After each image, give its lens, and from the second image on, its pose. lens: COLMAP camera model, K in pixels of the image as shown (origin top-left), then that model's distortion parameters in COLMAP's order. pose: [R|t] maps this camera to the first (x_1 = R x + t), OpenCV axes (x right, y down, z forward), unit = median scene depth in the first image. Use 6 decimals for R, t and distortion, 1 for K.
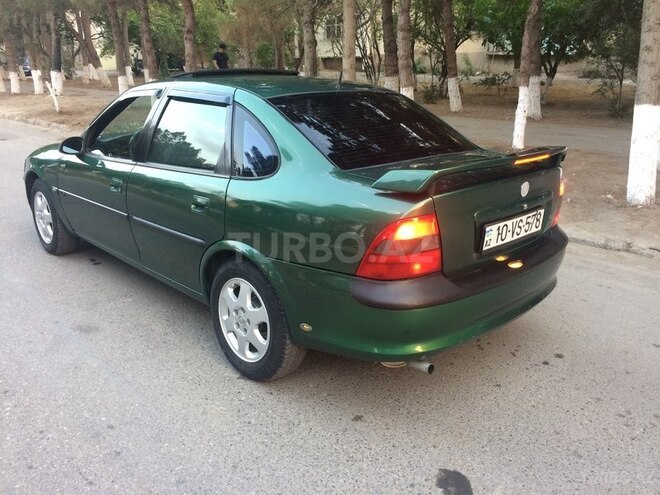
lens RADIAL K [[567.8, 0, 329.2], [0, 567.8, 247.6], [0, 0, 1]] dist [0.075769, -0.115300]
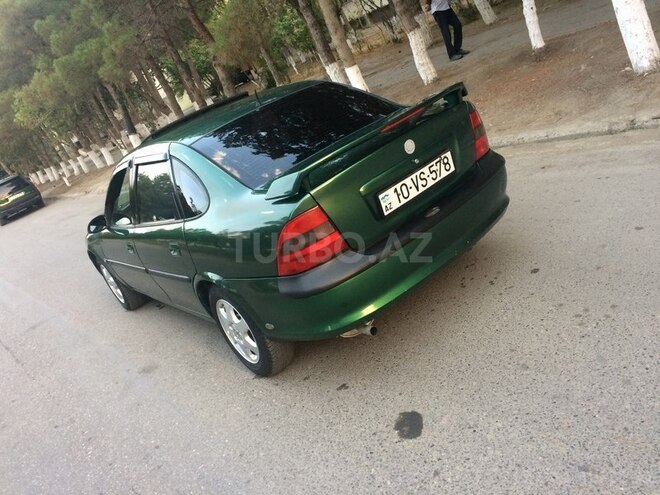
lens RADIAL K [[567.8, 0, 328.1], [0, 567.8, 247.0], [0, 0, 1]] dist [0.075769, -0.115300]
pose [[0.919487, -0.322418, -0.224924, 0.338880], [0.335415, 0.941834, 0.021099, 0.001798], [0.205039, -0.094843, 0.974148, -0.084700]]
